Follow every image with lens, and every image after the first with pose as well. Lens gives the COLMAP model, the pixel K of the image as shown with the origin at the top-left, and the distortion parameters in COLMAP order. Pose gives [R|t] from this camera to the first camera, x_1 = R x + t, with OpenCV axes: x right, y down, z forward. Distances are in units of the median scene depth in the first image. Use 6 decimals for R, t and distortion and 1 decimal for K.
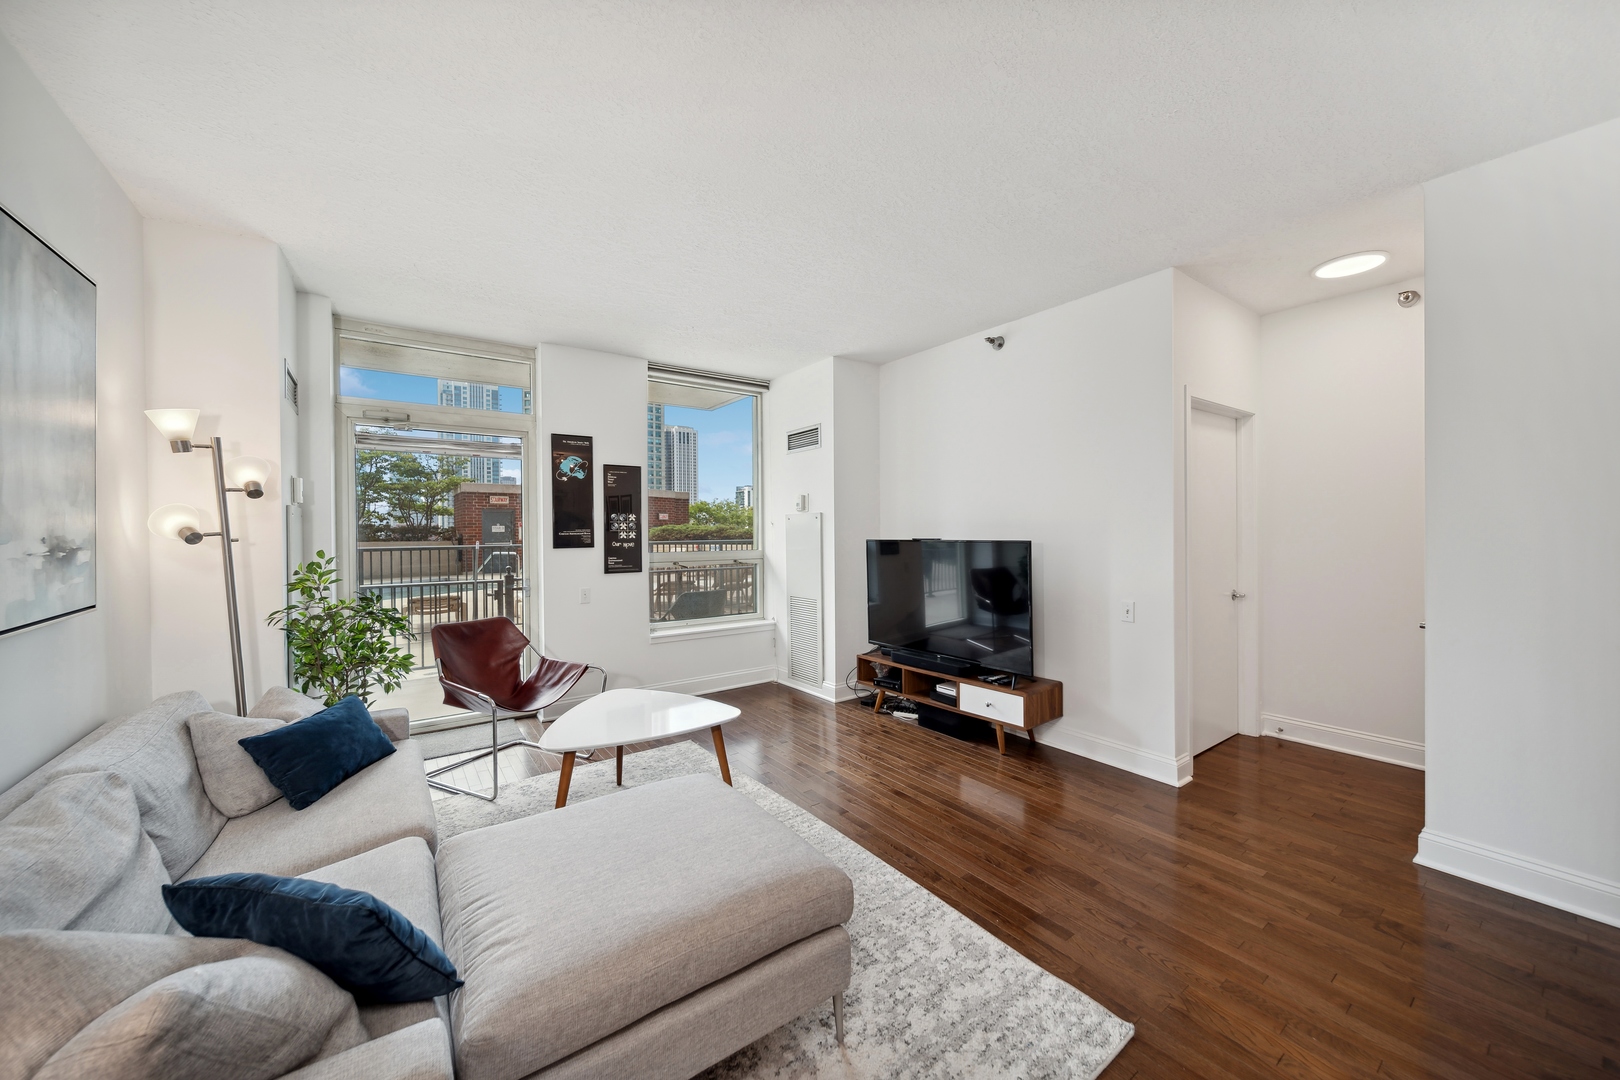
lens RADIAL K [[600.7, 0, 813.2], [0, 600.7, 519.4], [0, 0, 1]] dist [-0.000593, -0.000394]
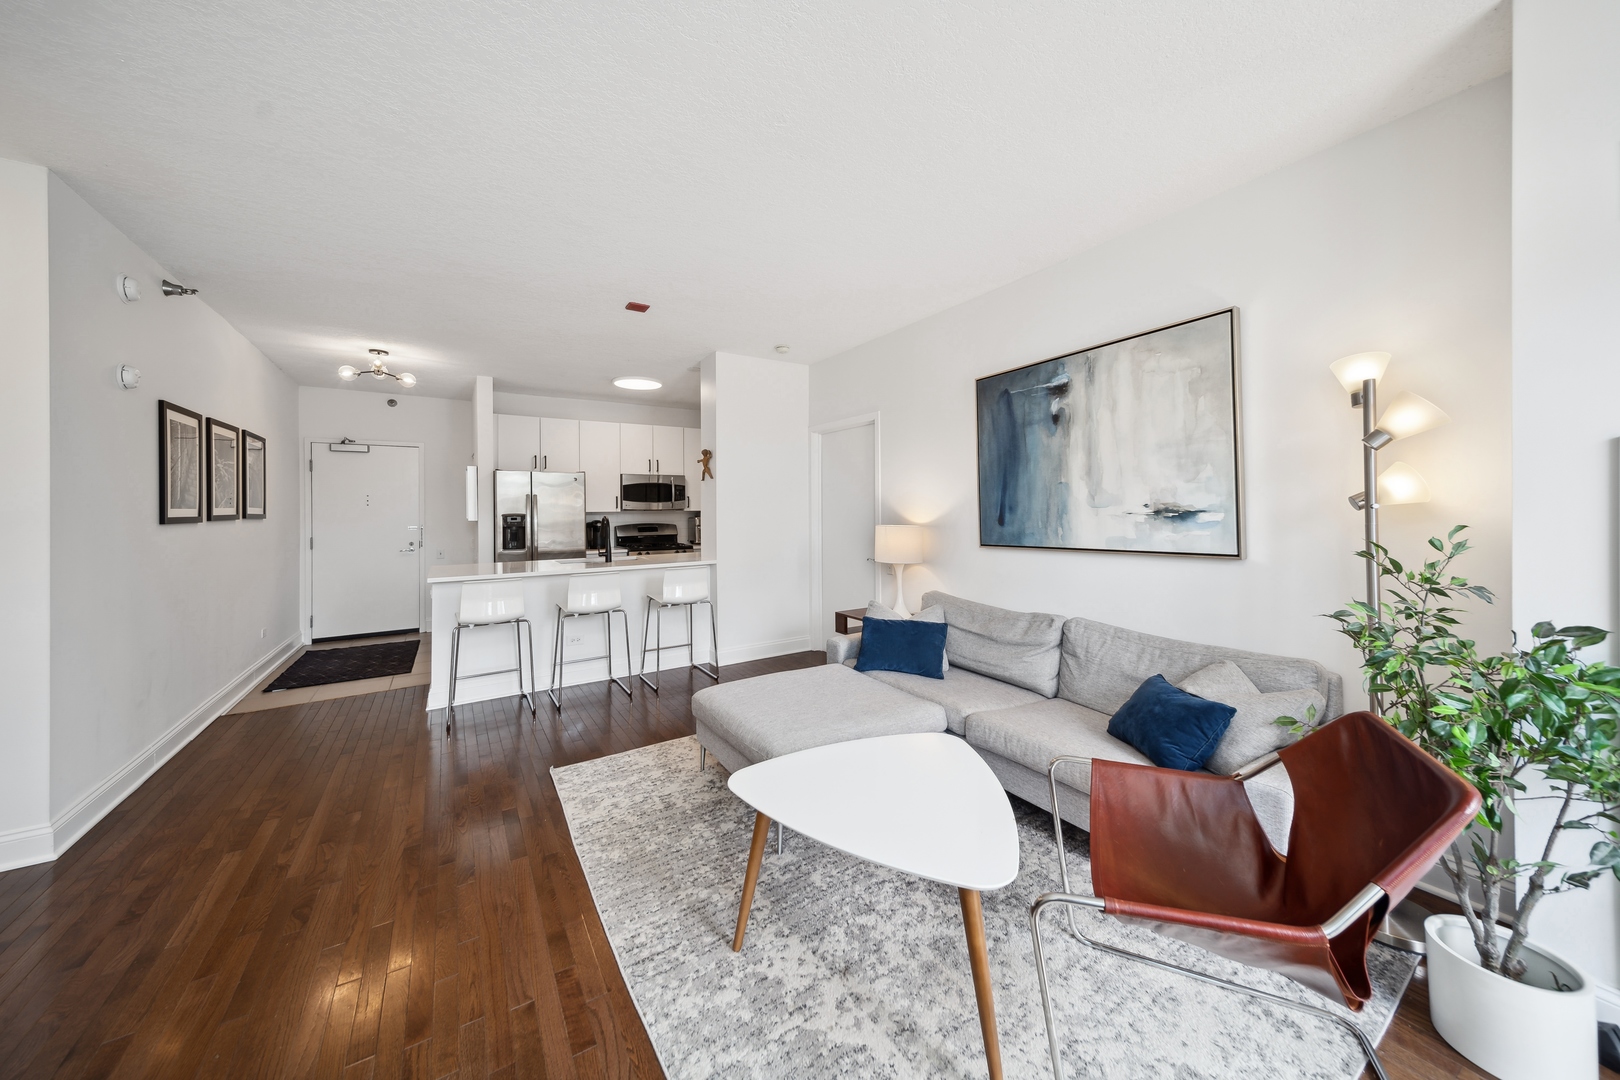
lens RADIAL K [[600.7, 0, 813.2], [0, 600.7, 519.4], [0, 0, 1]] dist [-0.000593, -0.000394]
pose [[-0.997727, 0.015329, 0.065612, -0.381882], [0.015226, 0.999882, -0.002056, 0.056234], [-0.065636, -0.001052, -0.997843, 2.457661]]
